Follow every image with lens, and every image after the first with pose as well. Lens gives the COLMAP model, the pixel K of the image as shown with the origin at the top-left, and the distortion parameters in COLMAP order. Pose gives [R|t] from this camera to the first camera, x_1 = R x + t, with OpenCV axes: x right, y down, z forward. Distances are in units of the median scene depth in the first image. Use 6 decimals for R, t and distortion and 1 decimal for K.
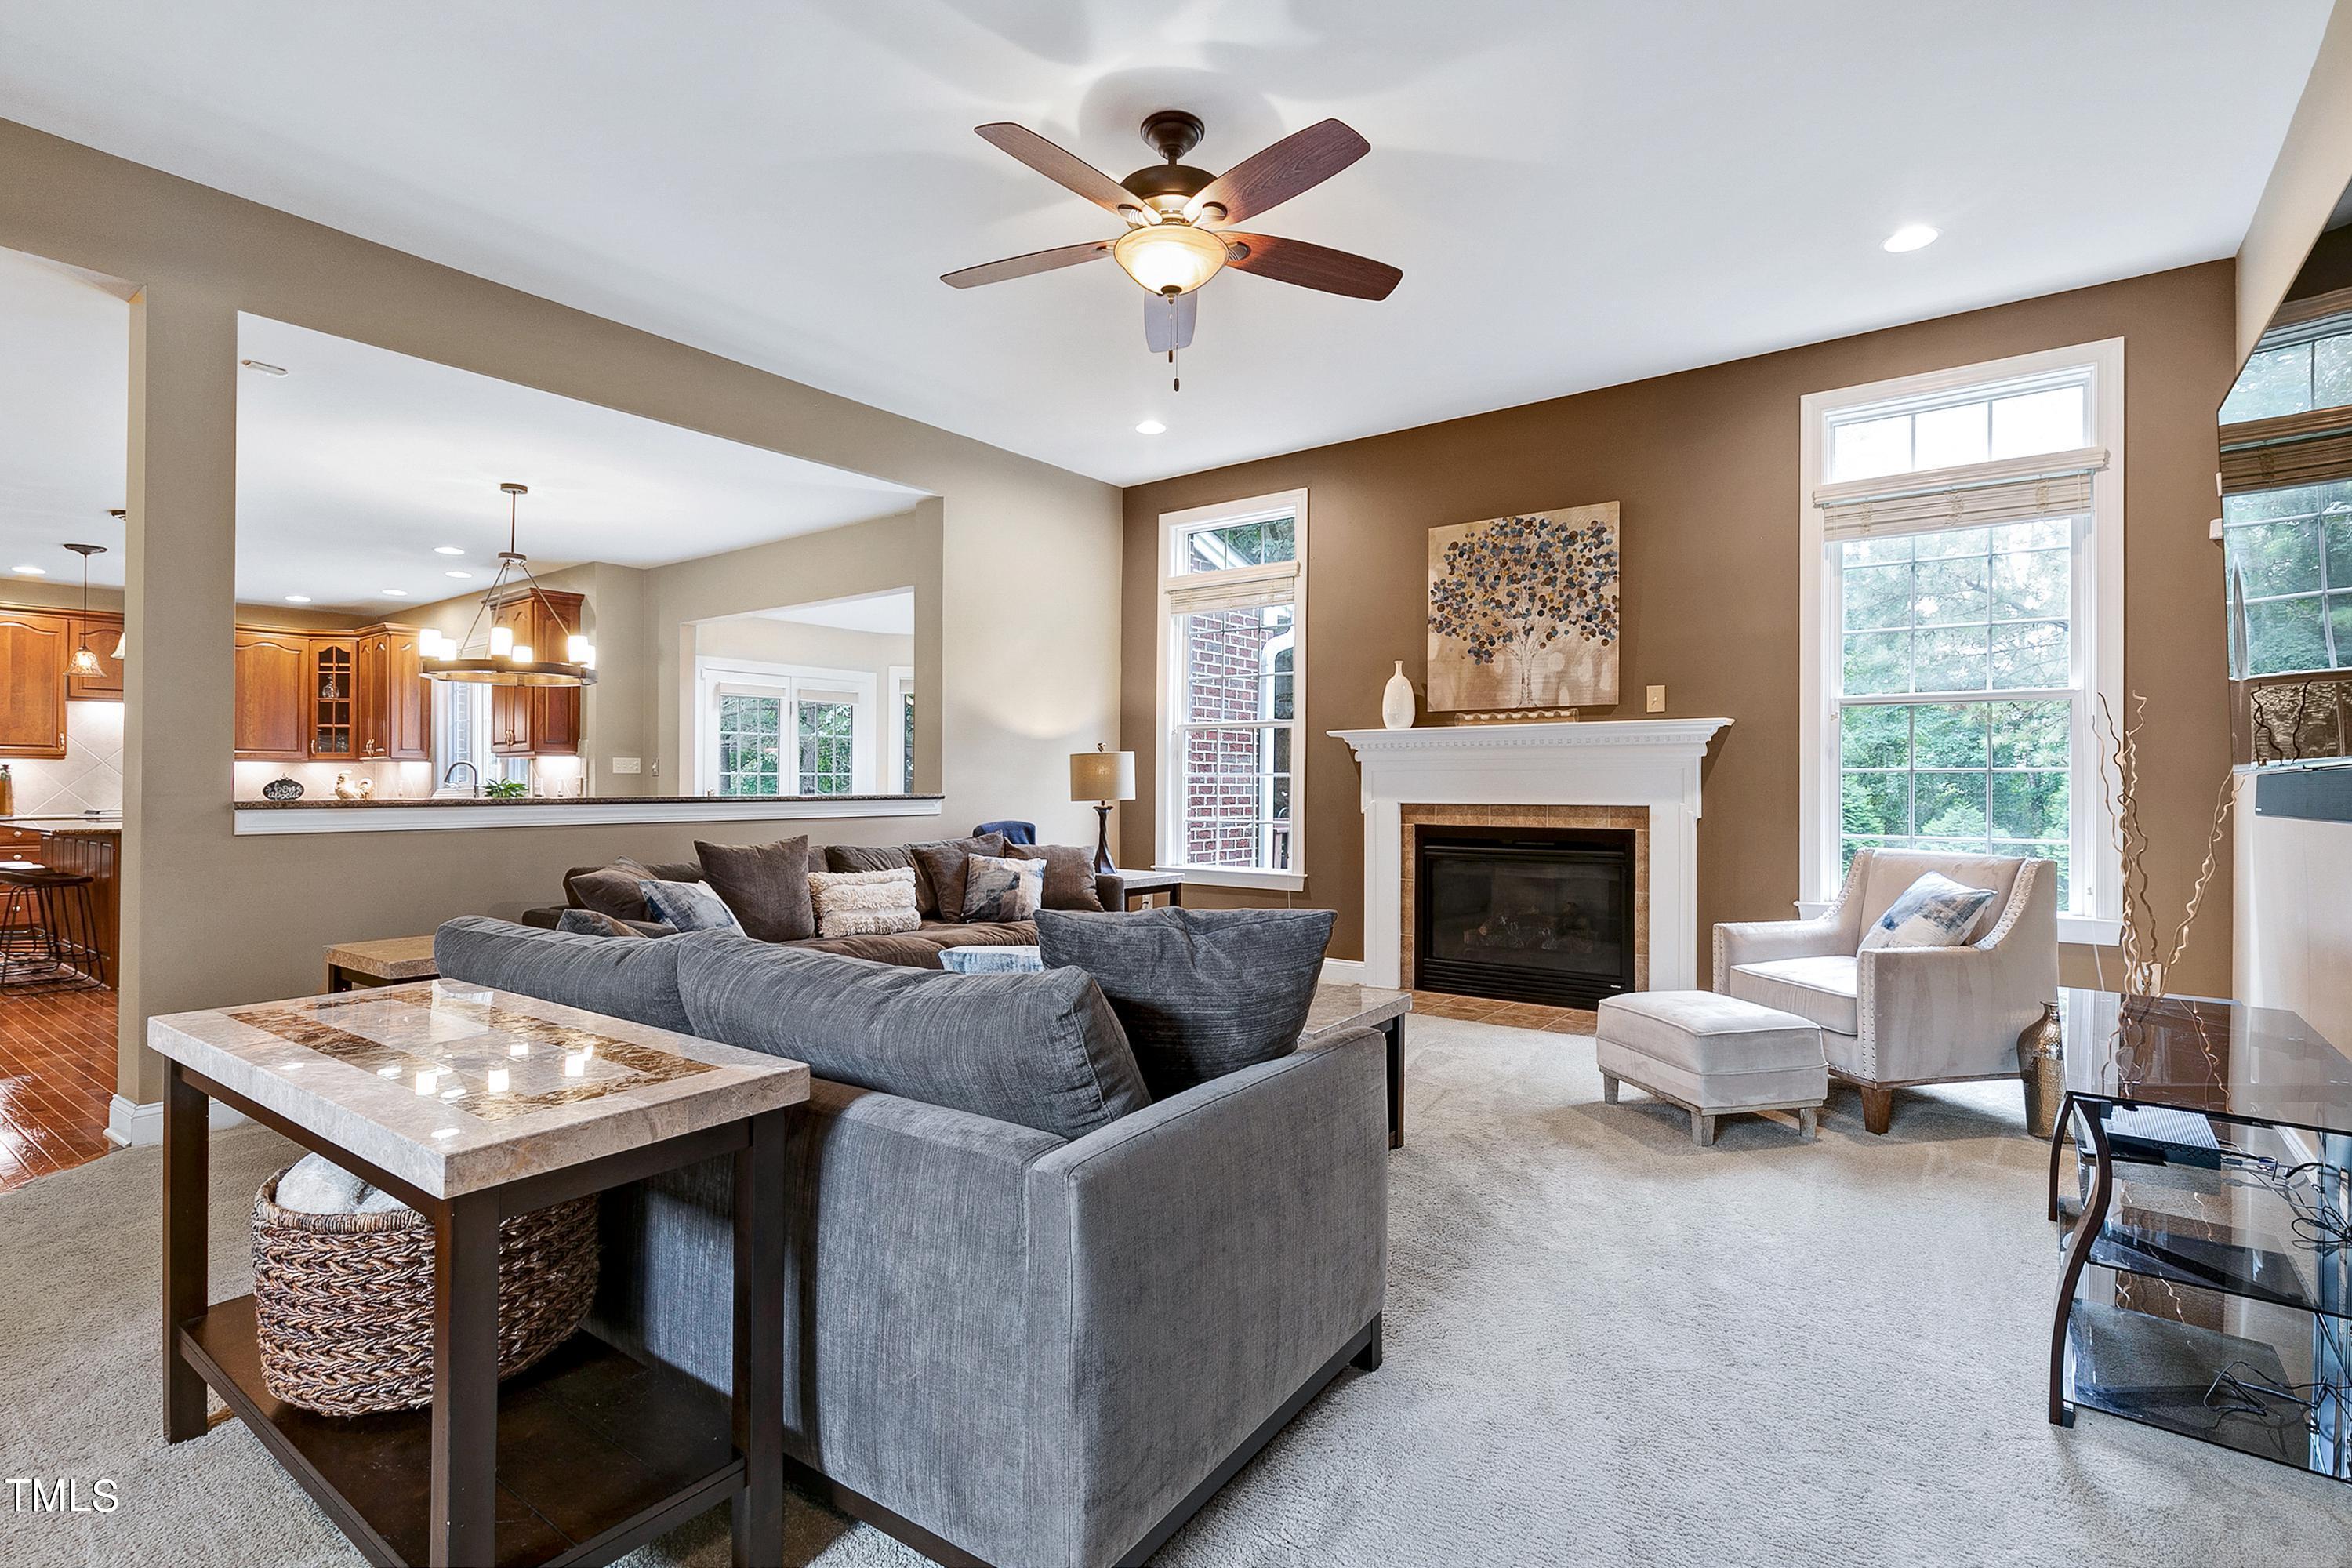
lens RADIAL K [[1109.0, 0, 1178.4], [0, 1109.0, 778.7], [0, 0, 1]] dist [-0.000760, 0.000034]
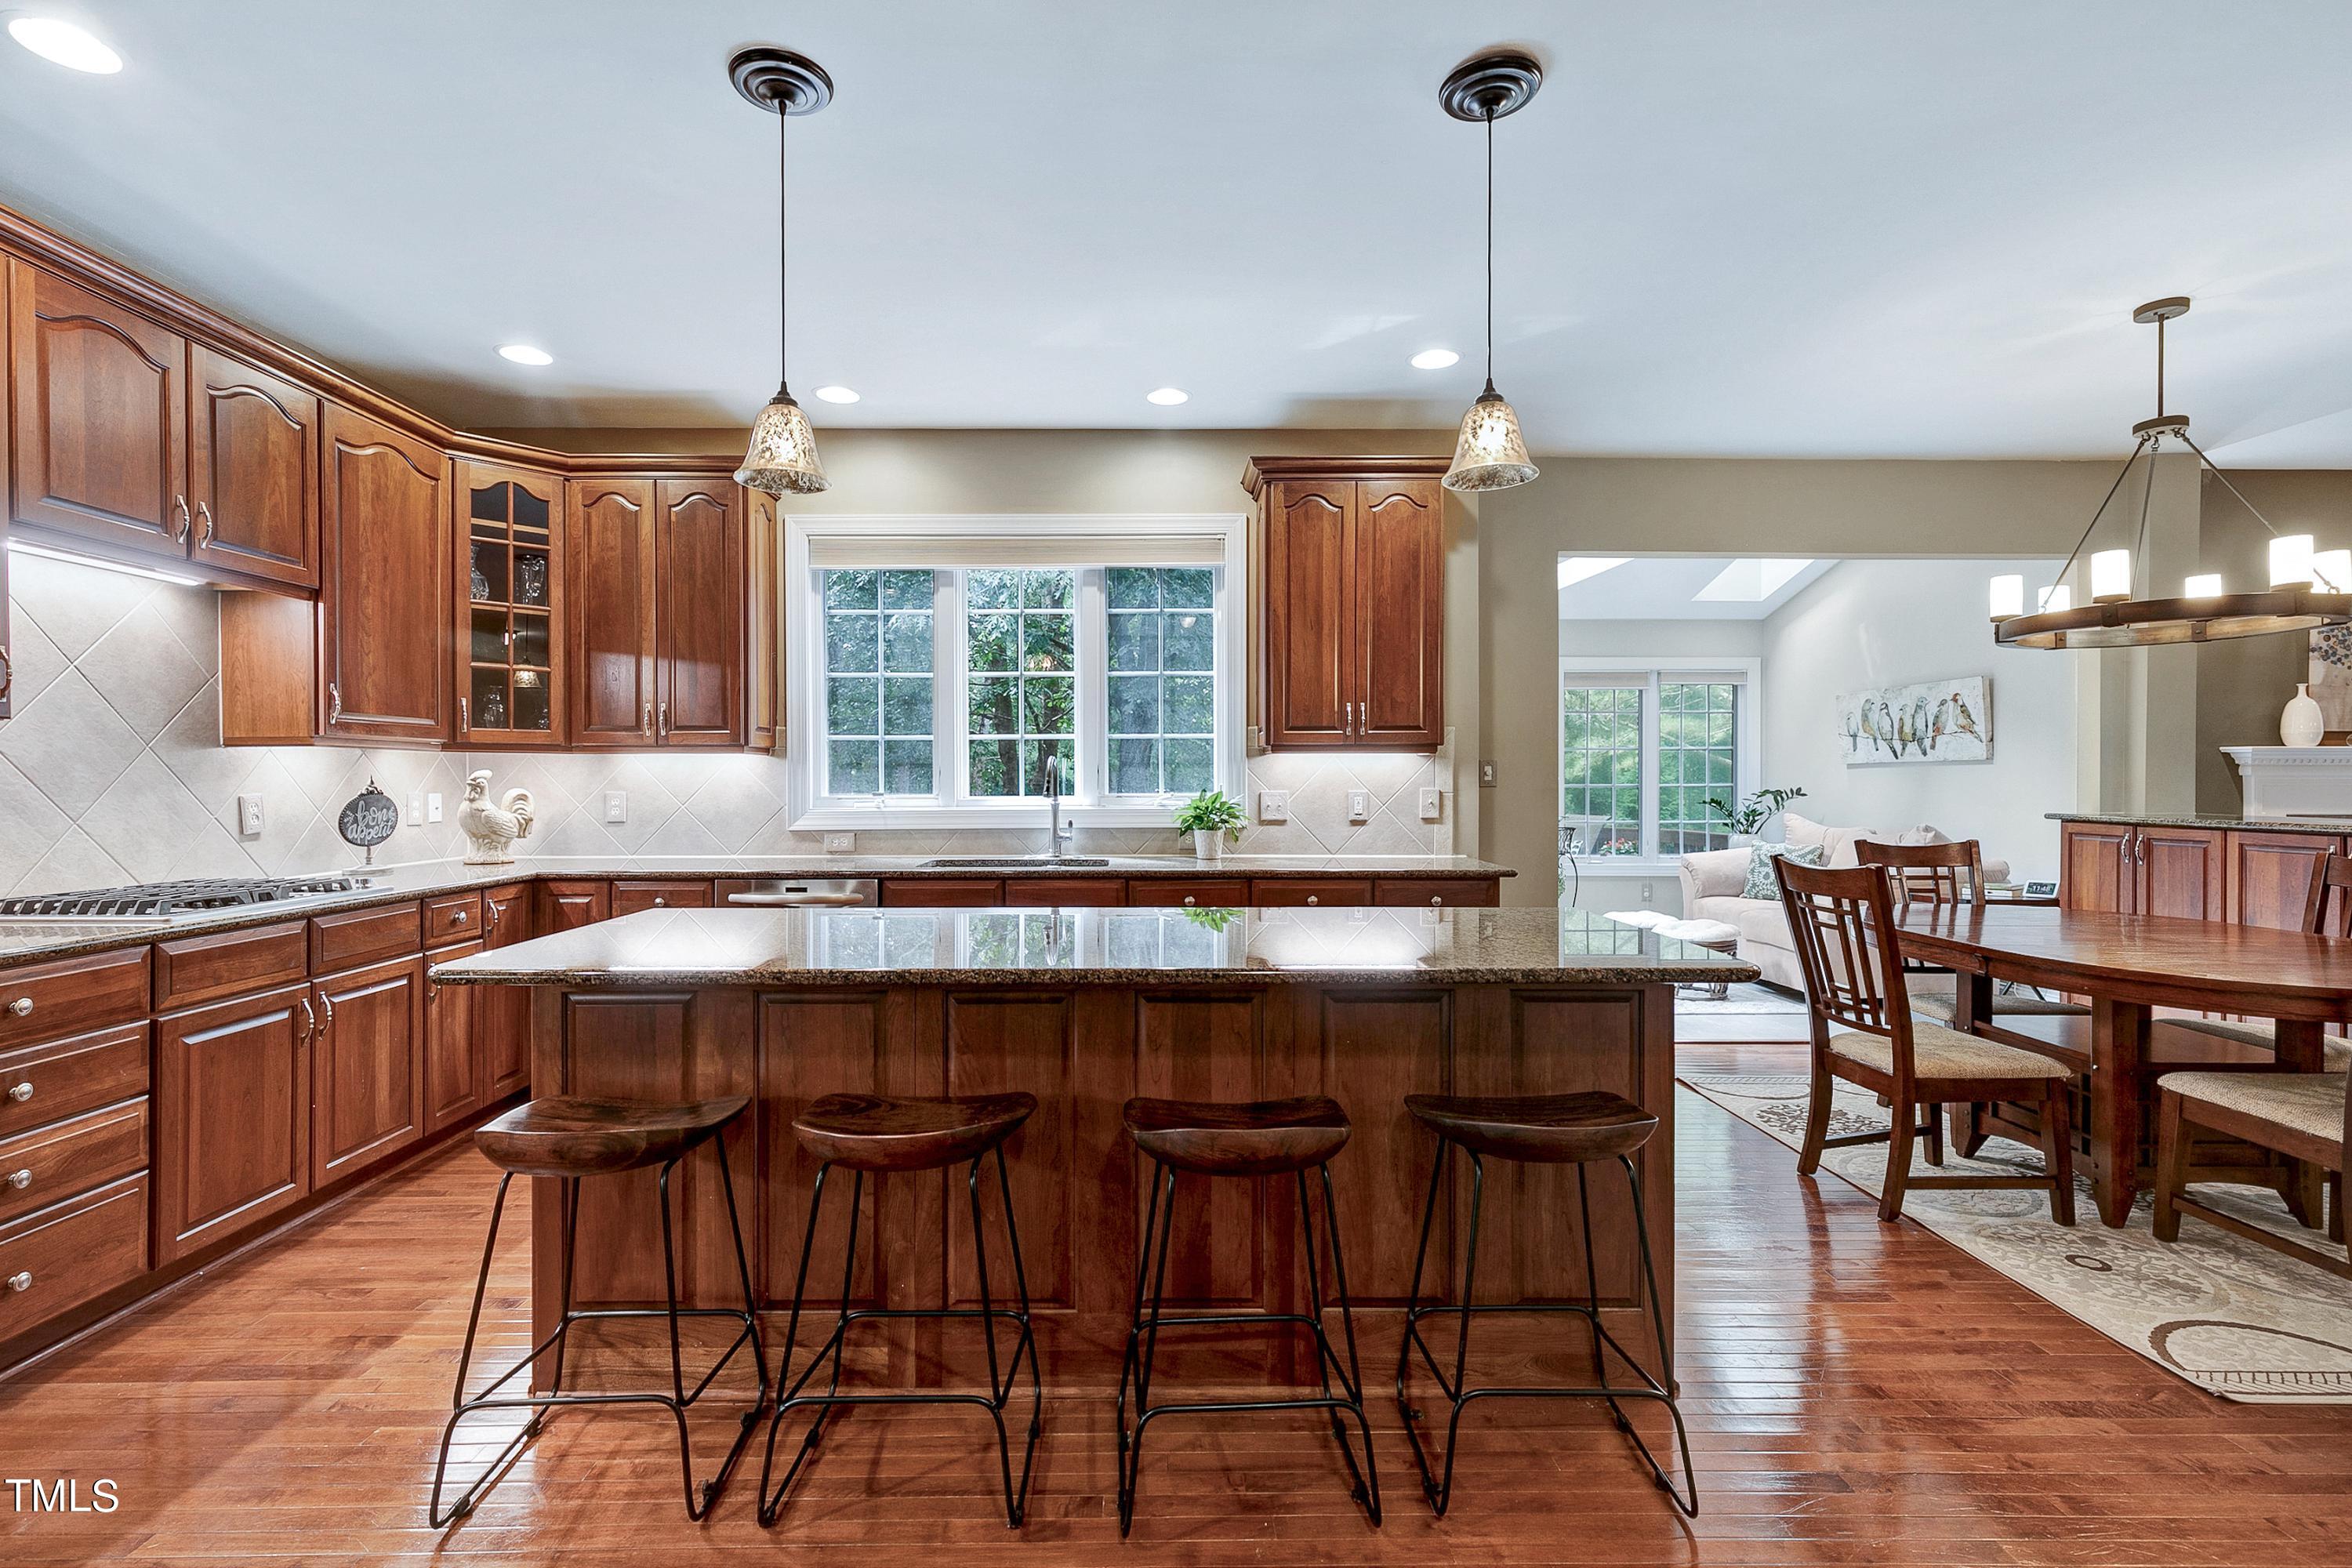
lens RADIAL K [[1059.0, 0, 1165.7], [0, 1059.0, 789.8], [0, 0, 1]] dist [0.008347, -0.000152]
pose [[0.795702, -0.002733, 0.605682, -1.395536], [-0.003957, 0.999945, 0.009710, -0.008743], [-0.605675, -0.010123, 0.795648, 0.890784]]
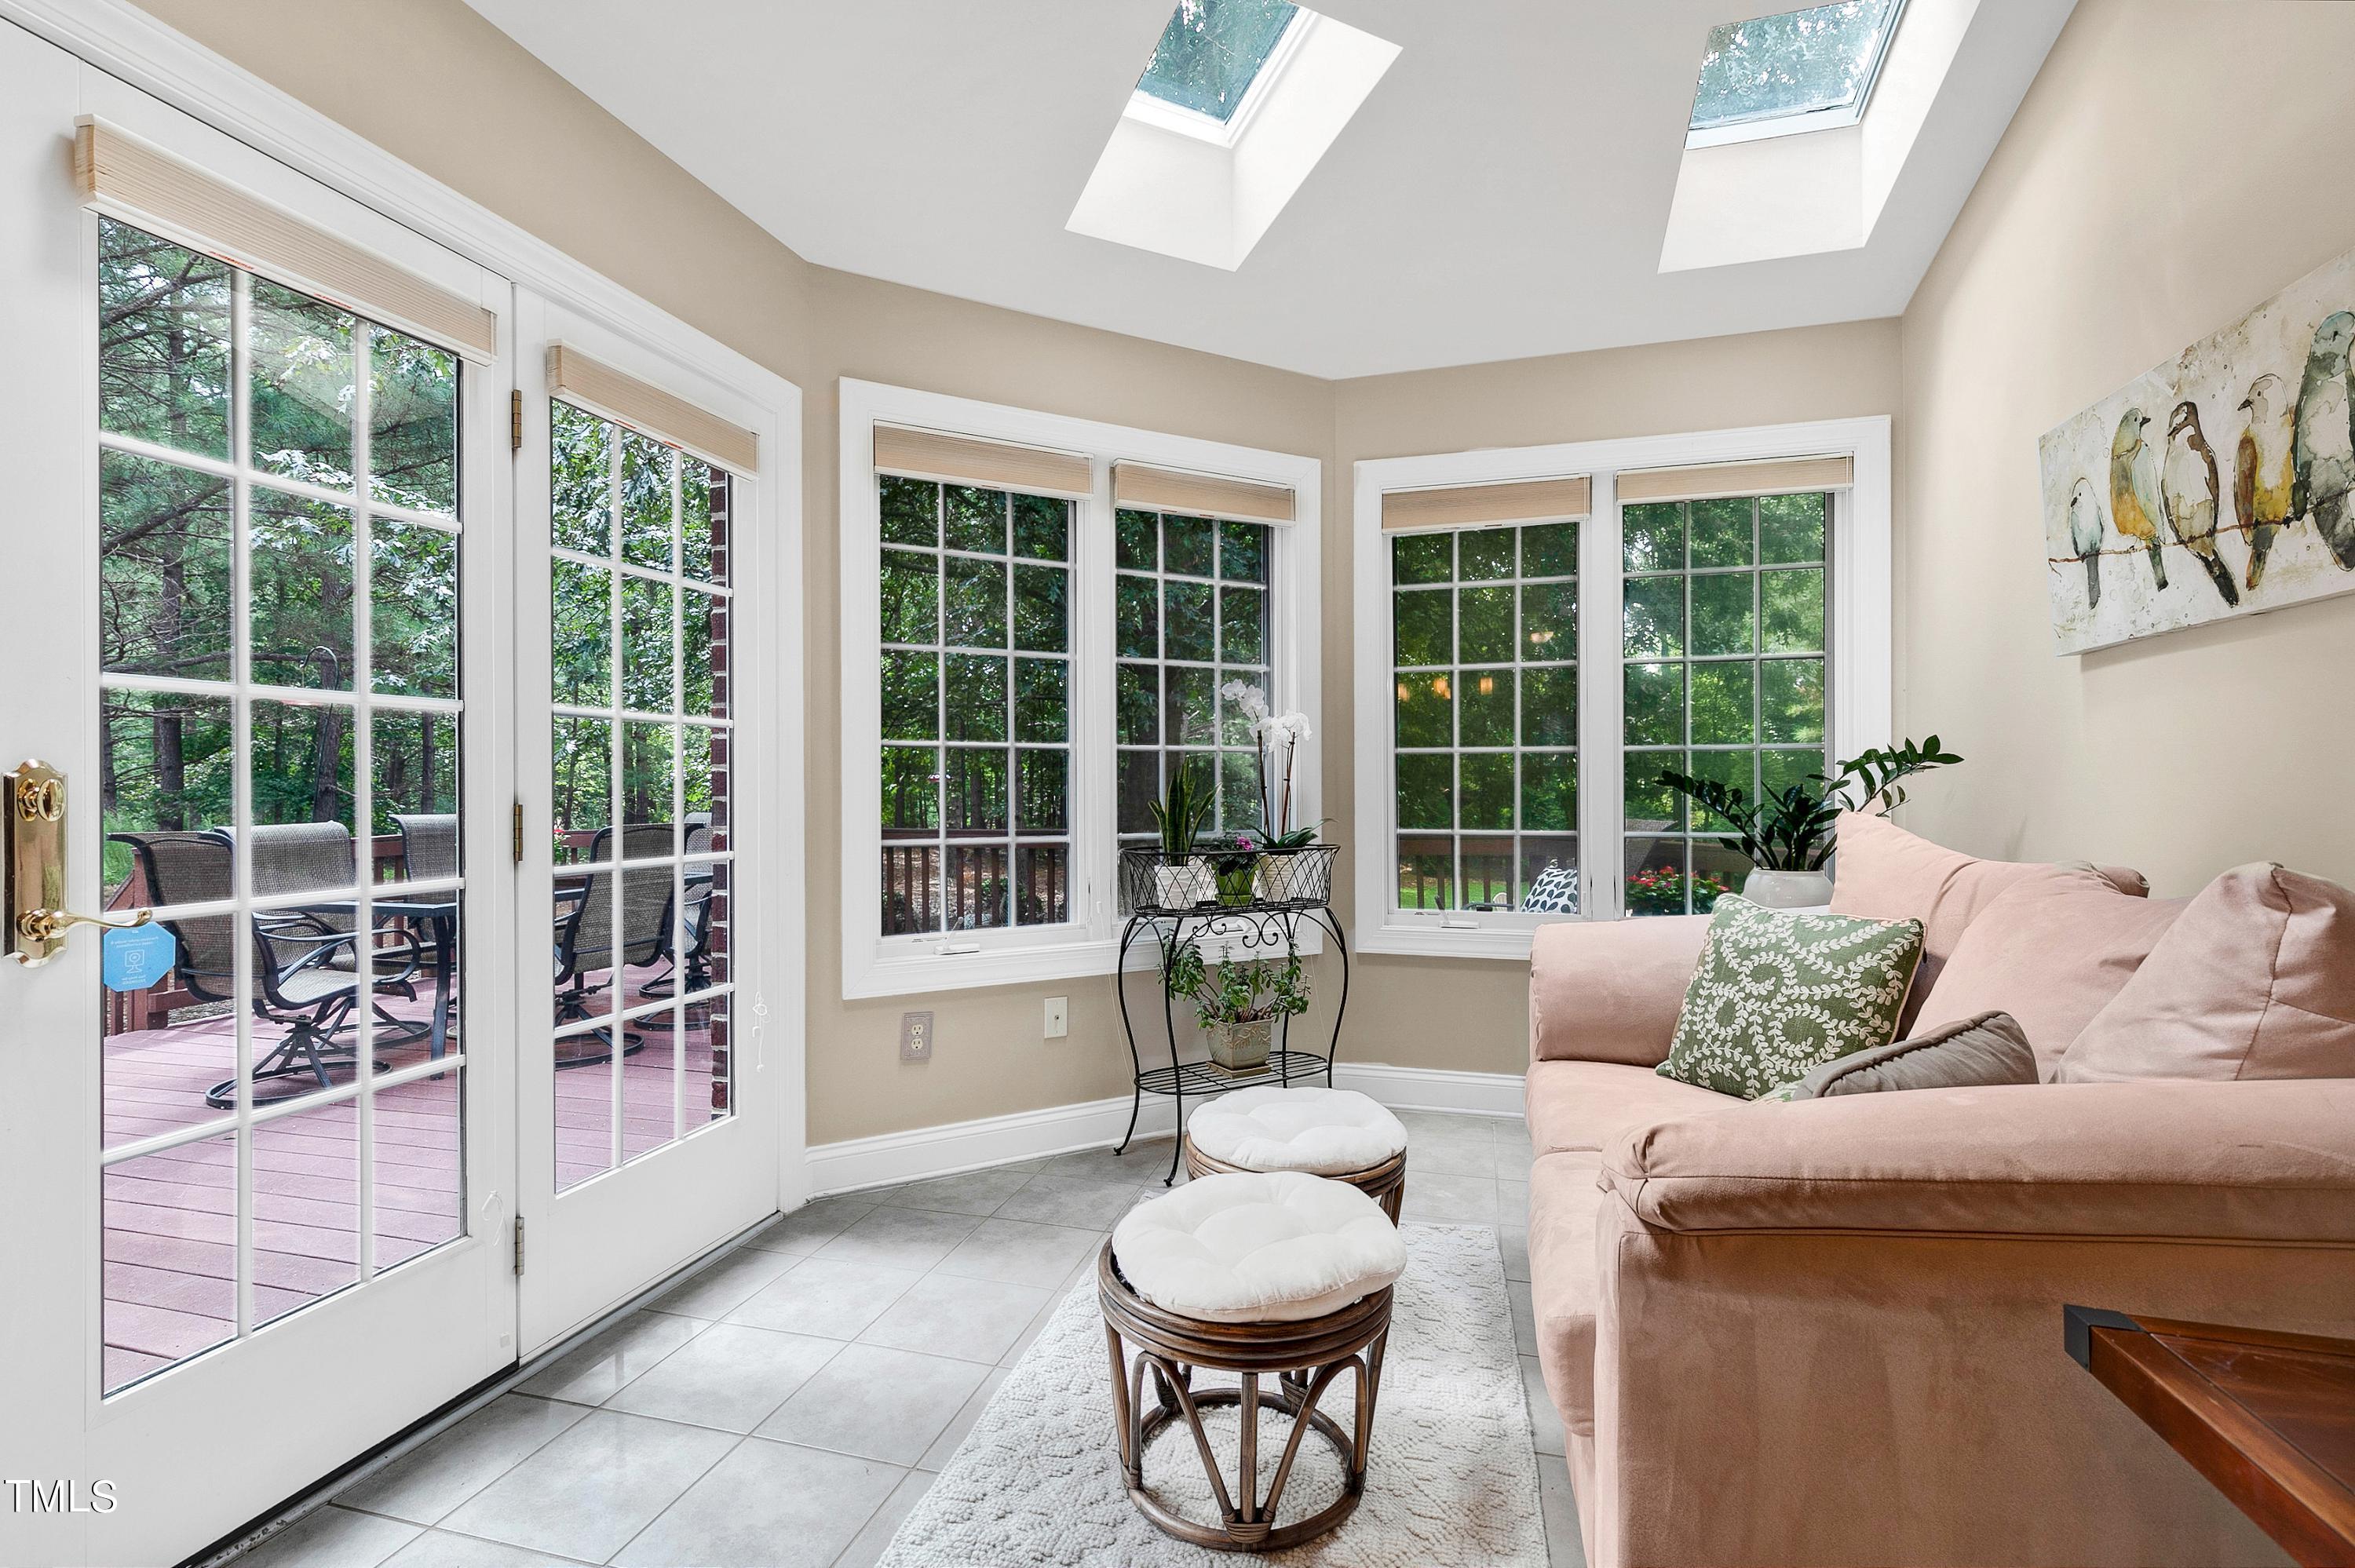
lens RADIAL K [[1060.2, 0, 1177.4], [0, 1060.2, 790.8], [0, 0, 1]] dist [0.008347, -0.000152]
pose [[0.933557, -0.000821, 0.358427, -0.463519], [-0.000779, 0.999990, 0.004318, 0.017638], [-0.358427, -0.004310, 0.933548, 1.149922]]
